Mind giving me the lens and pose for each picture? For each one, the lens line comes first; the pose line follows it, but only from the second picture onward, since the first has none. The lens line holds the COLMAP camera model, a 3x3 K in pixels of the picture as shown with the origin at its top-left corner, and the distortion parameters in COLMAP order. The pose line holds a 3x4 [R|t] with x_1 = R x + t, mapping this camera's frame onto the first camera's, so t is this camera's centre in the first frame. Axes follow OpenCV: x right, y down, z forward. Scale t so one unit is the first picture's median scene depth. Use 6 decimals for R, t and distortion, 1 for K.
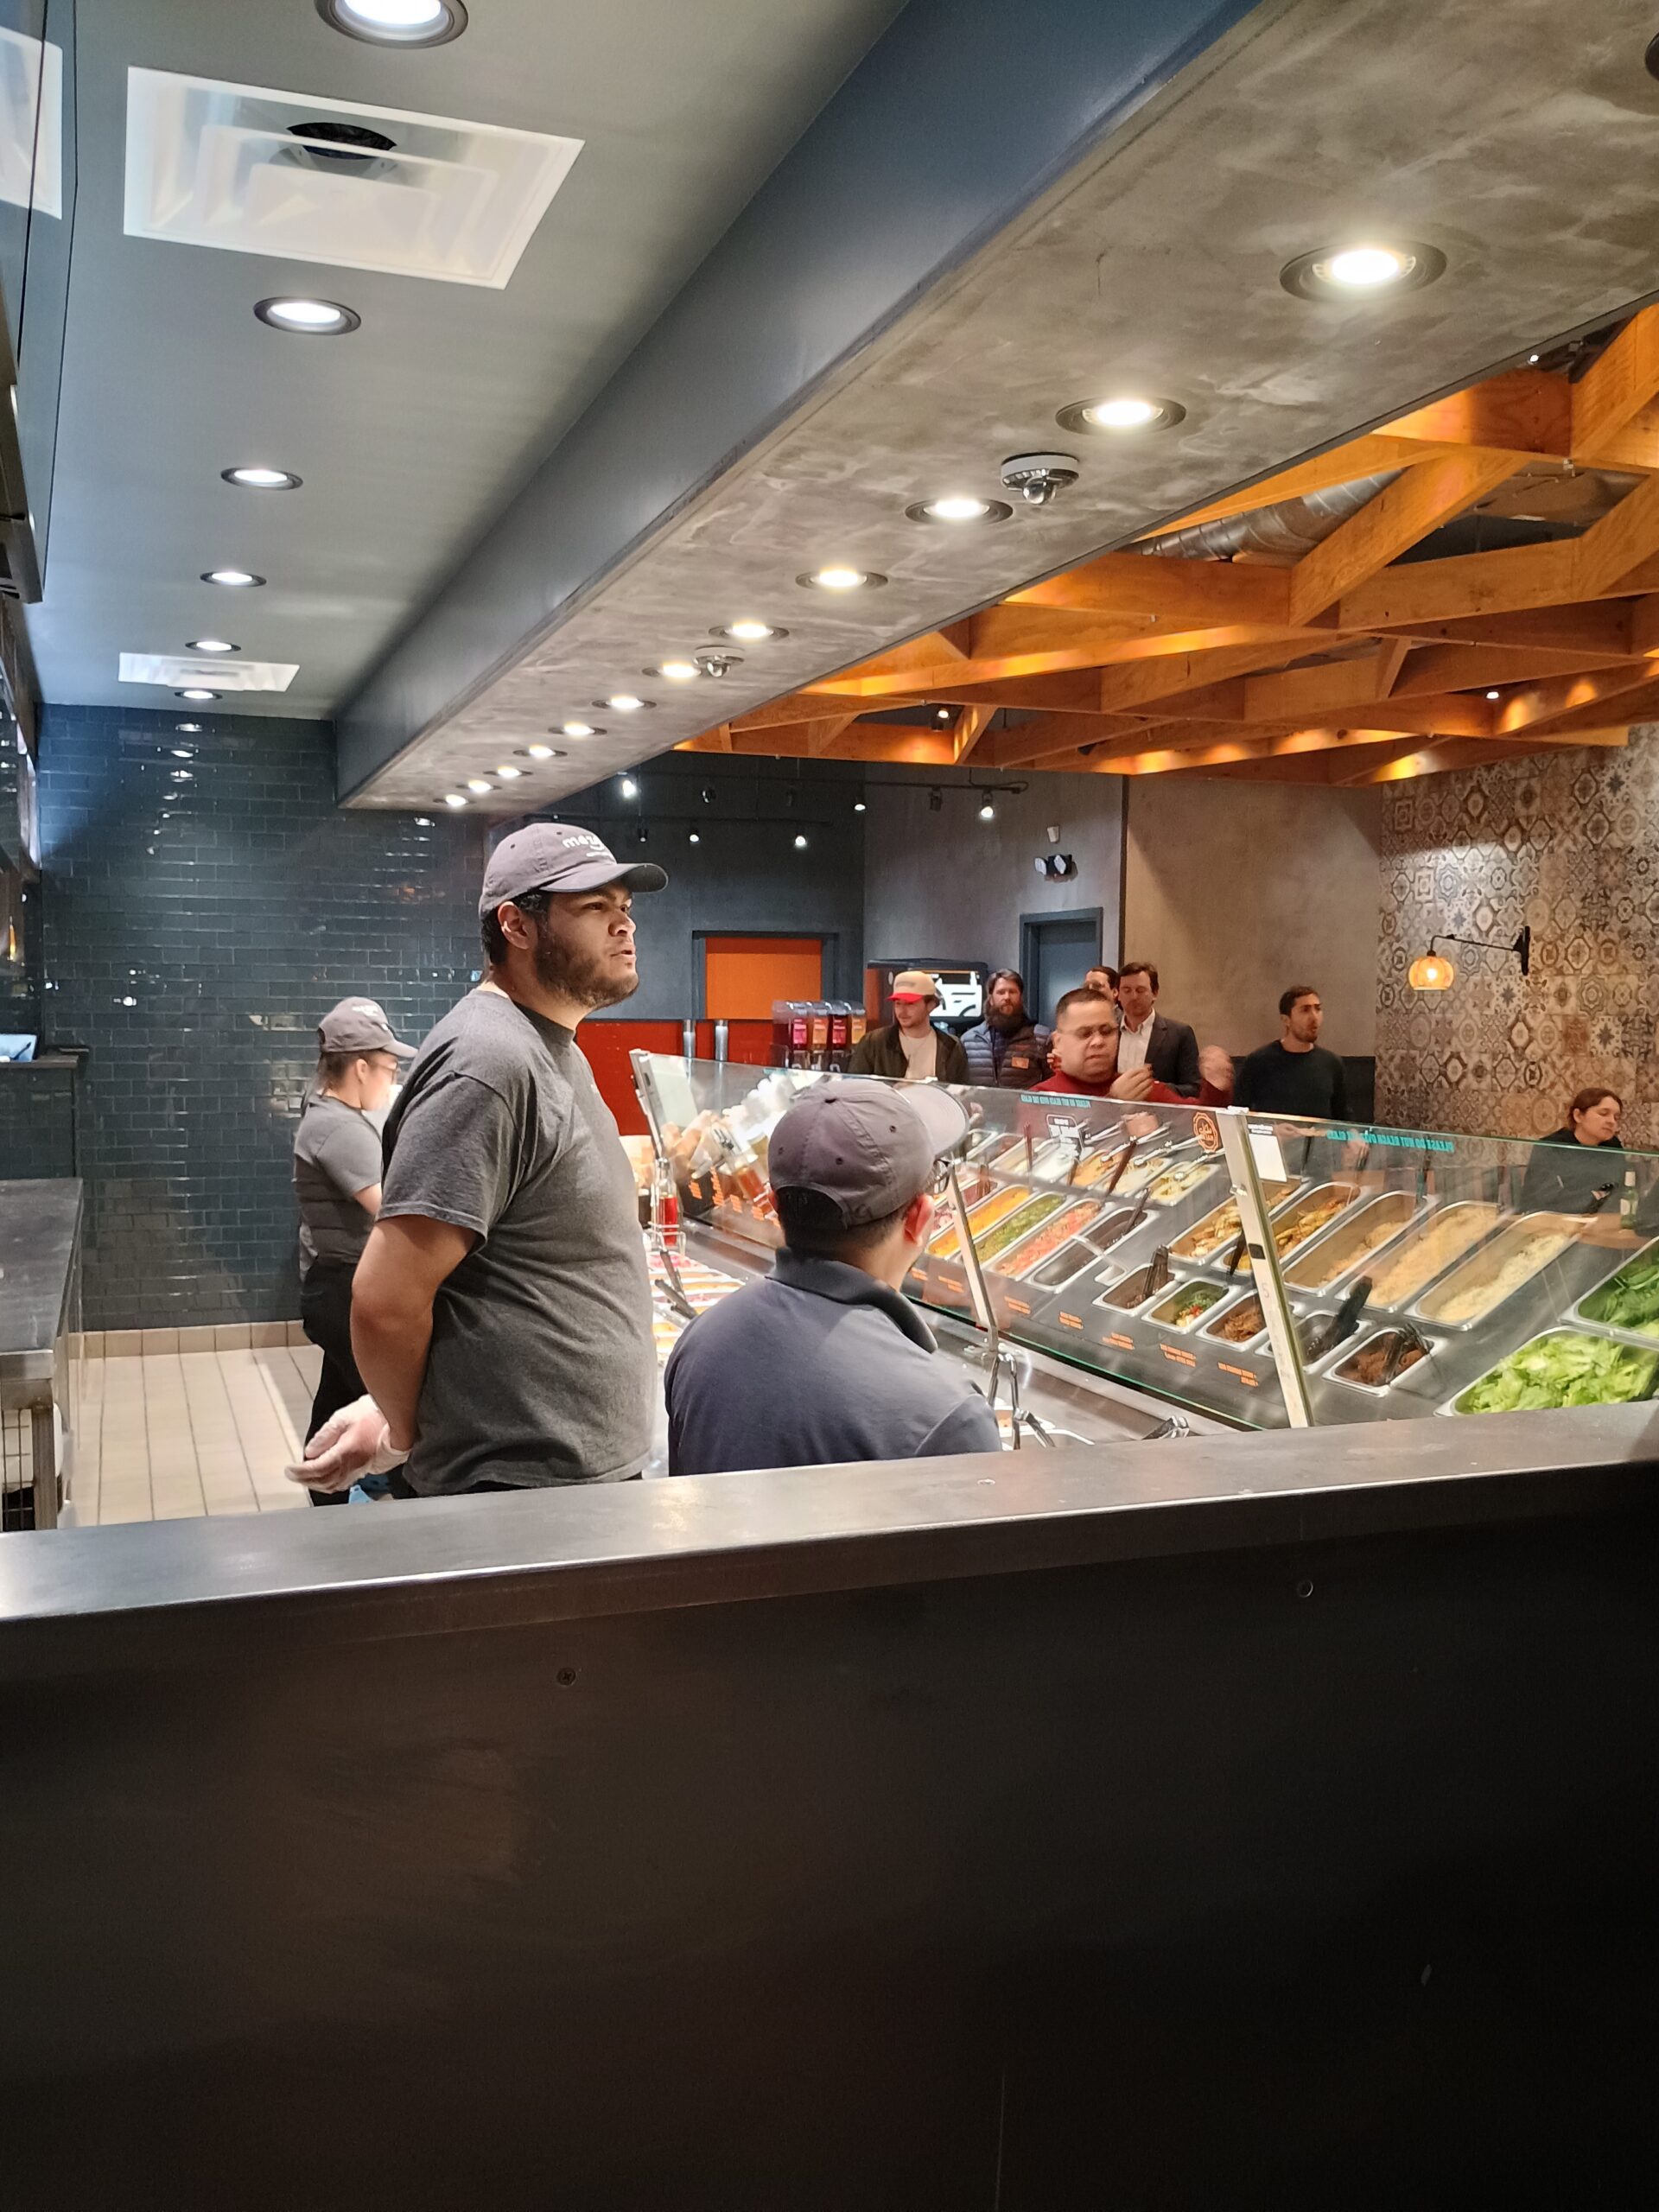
lens RADIAL K [[1963.1, 0, 829.5], [0, 1963.1, 1106.0], [0, 0, 1]] dist [0.005341, 0.002896]
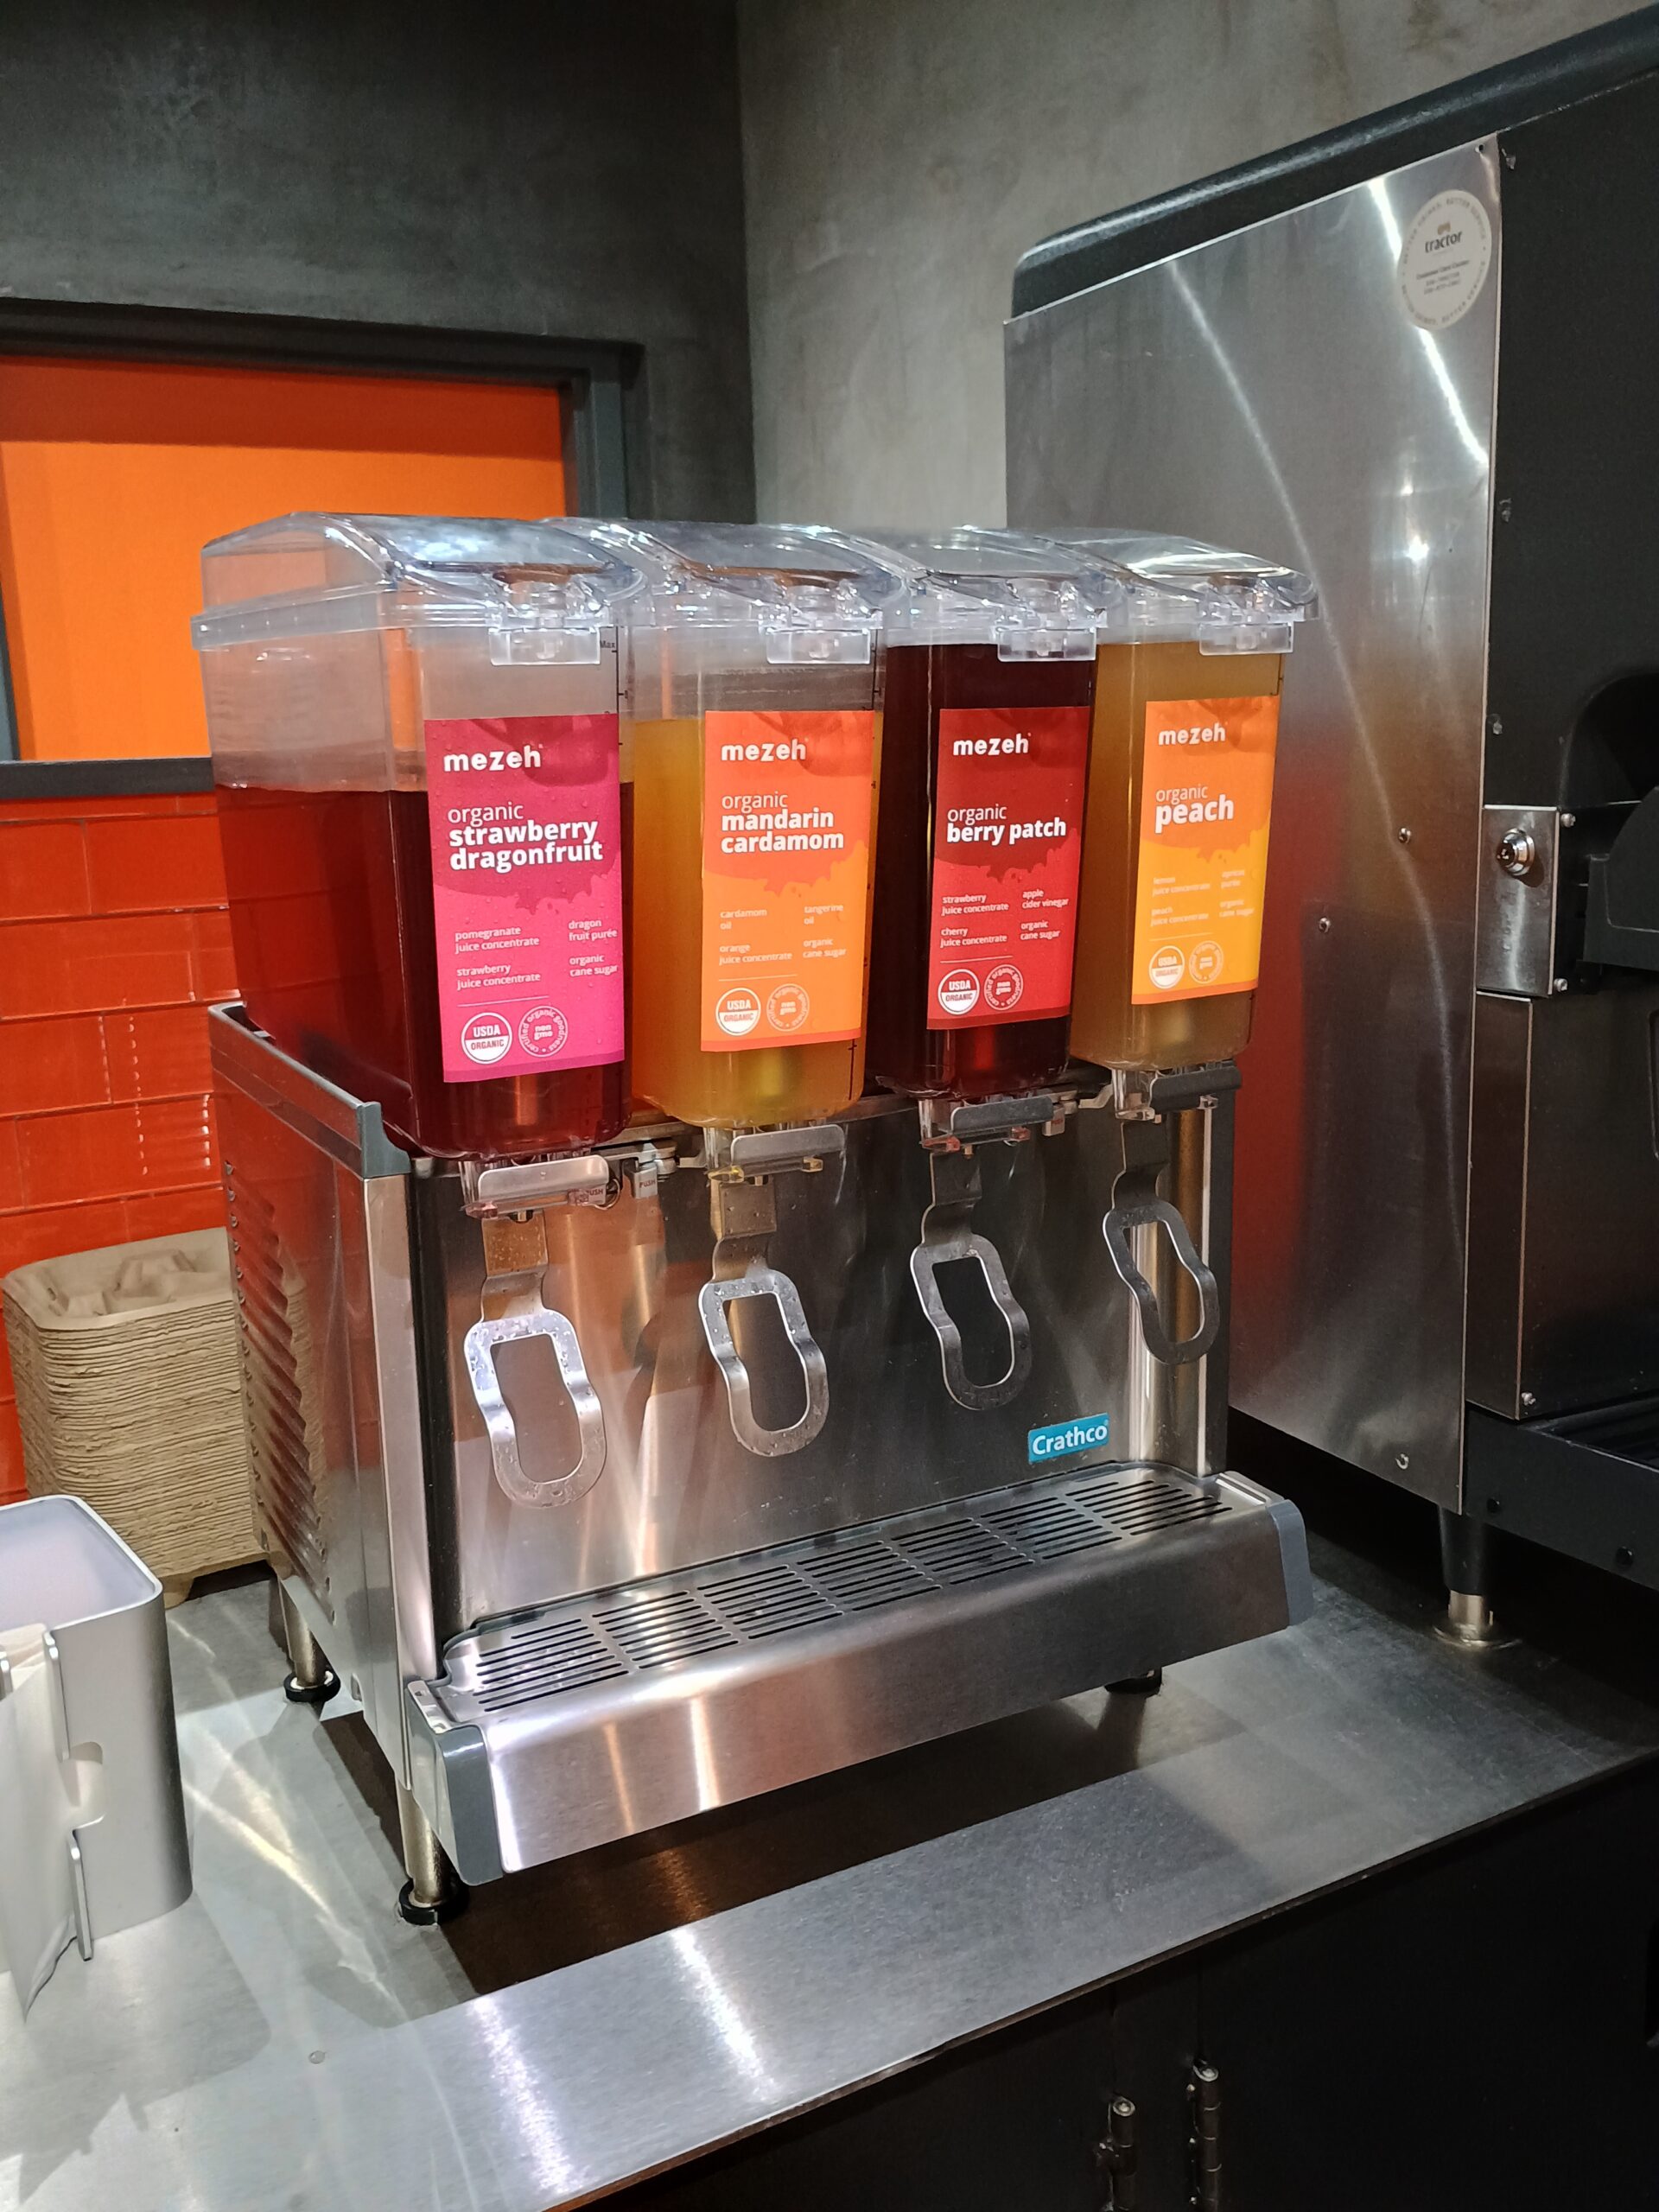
lens RADIAL K [[1963.1, 0, 829.5], [0, 1963.1, 1106.0], [0, 0, 1]] dist [0.005341, 0.002896]
pose [[0.986269, -0.065708, 0.151509, -0.015303], [0.045060, 0.989698, 0.135896, -0.039408], [-0.158878, -0.127203, 0.979070, 0.909361]]
